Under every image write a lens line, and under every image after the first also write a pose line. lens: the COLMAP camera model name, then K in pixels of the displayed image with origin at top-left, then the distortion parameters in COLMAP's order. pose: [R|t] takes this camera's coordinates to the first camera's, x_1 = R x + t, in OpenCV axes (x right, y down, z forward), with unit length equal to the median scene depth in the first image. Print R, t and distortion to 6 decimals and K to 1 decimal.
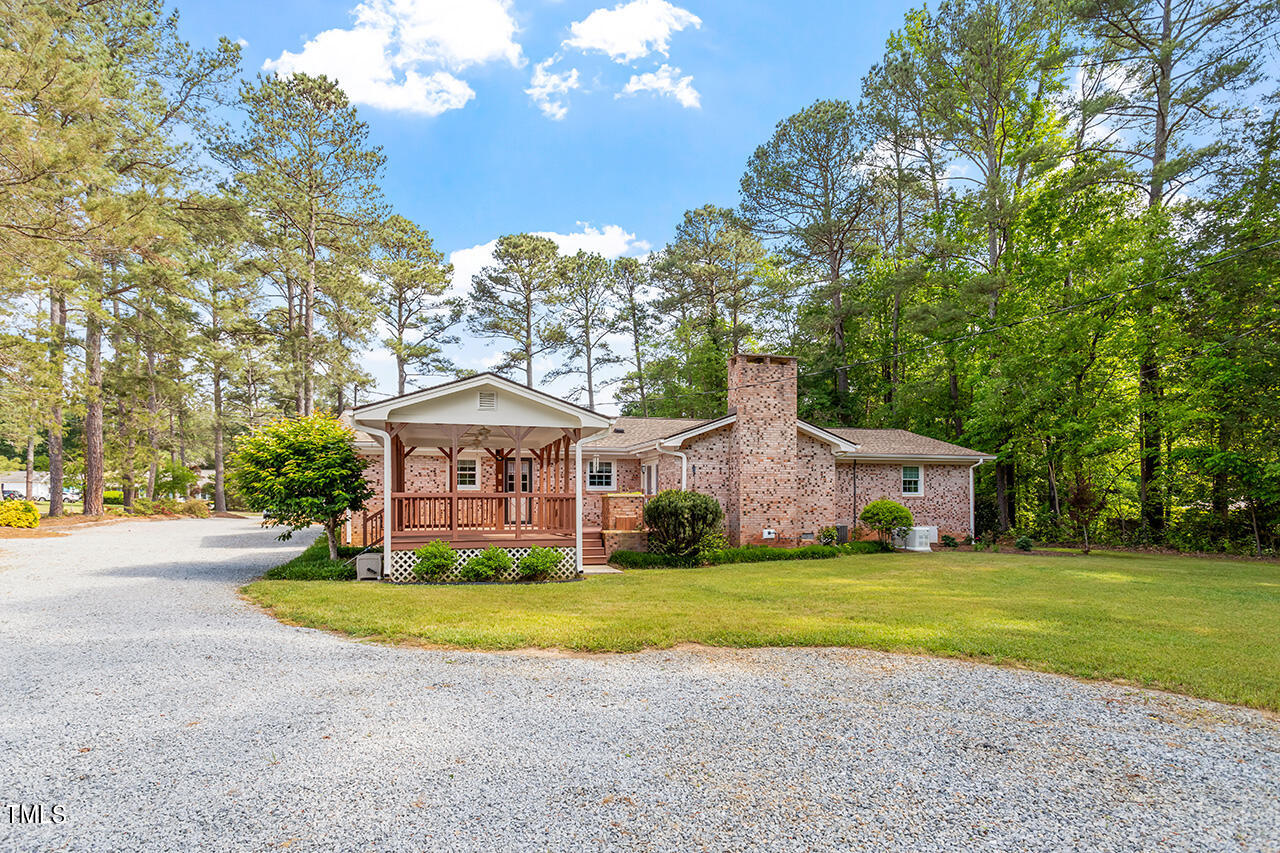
lens RADIAL K [[631.2, 0, 625.5], [0, 631.2, 497.1], [0, 0, 1]] dist [0.002509, -0.001251]
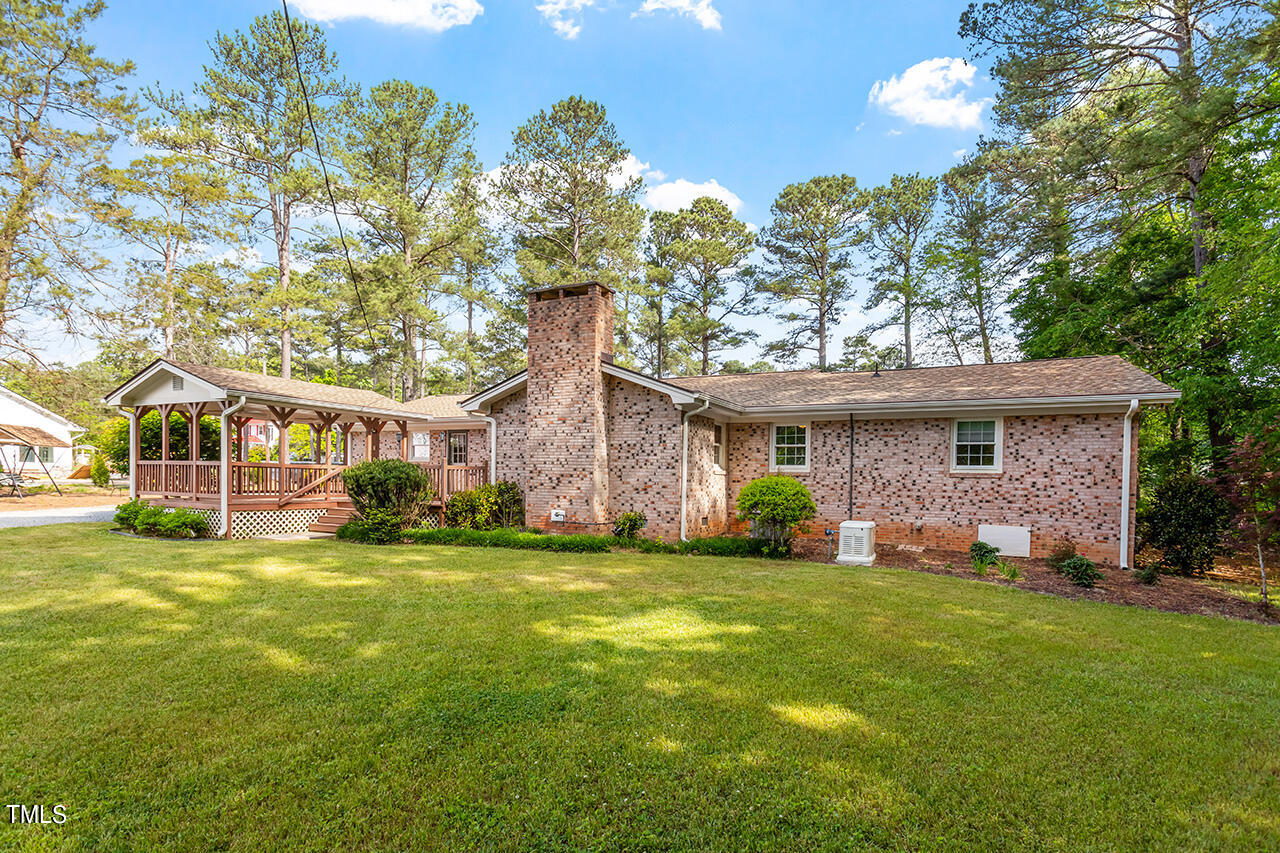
lens RADIAL K [[666.1, 0, 653.0], [0, 666.1, 480.6], [0, 0, 1]] dist [-0.002770, -0.000623]
pose [[0.737375, 0.012291, -0.675371, 0.663670], [-0.012858, 0.999909, 0.004158, 0.007329], [0.675361, 0.005618, 0.737466, 0.359551]]
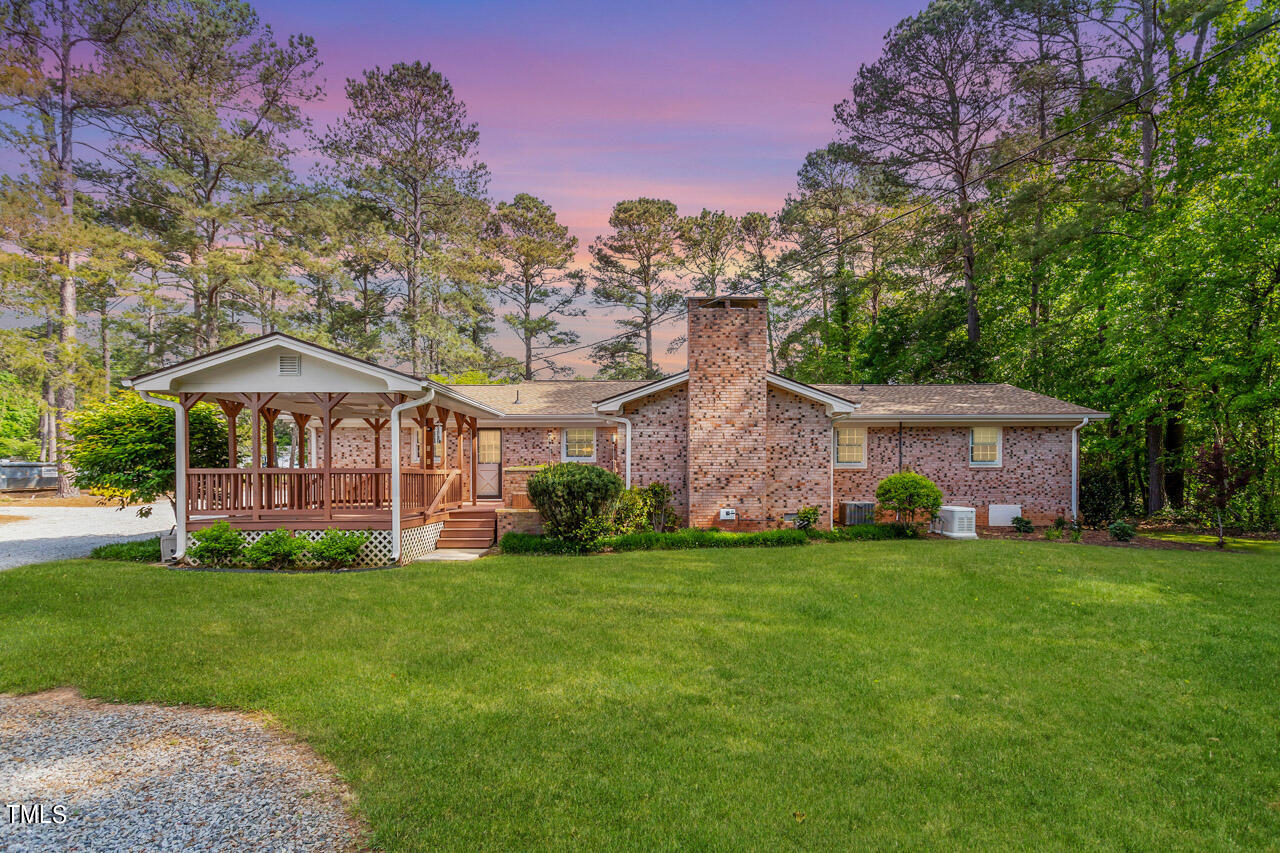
lens RADIAL K [[631.2, 0, 677.9], [0, 631.2, 476.4], [0, 0, 1]] dist [0.002509, -0.001251]
pose [[0.971147, -0.001815, -0.238476, 0.275006], [0.005073, 0.999902, 0.013049, -0.001907], [0.238429, -0.013882, 0.971061, 0.139446]]
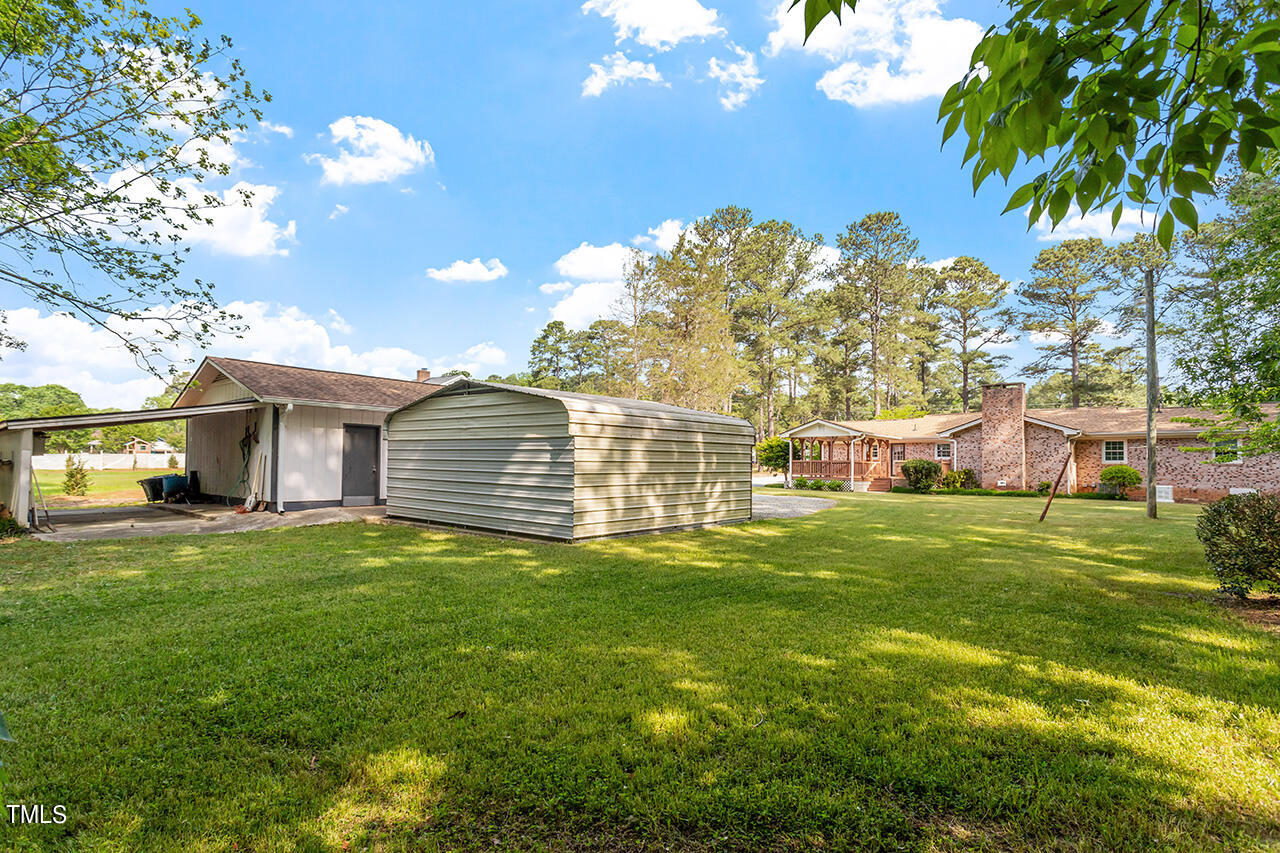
lens RADIAL K [[631.2, 0, 619.6], [0, 631.2, 459.0], [0, 0, 1]] dist [0.002509, -0.001251]
pose [[0.503881, -0.006379, -0.863750, 0.938931], [-0.009912, 0.999864, -0.013166, 0.017827], [0.863716, 0.015196, 0.503749, -0.643057]]
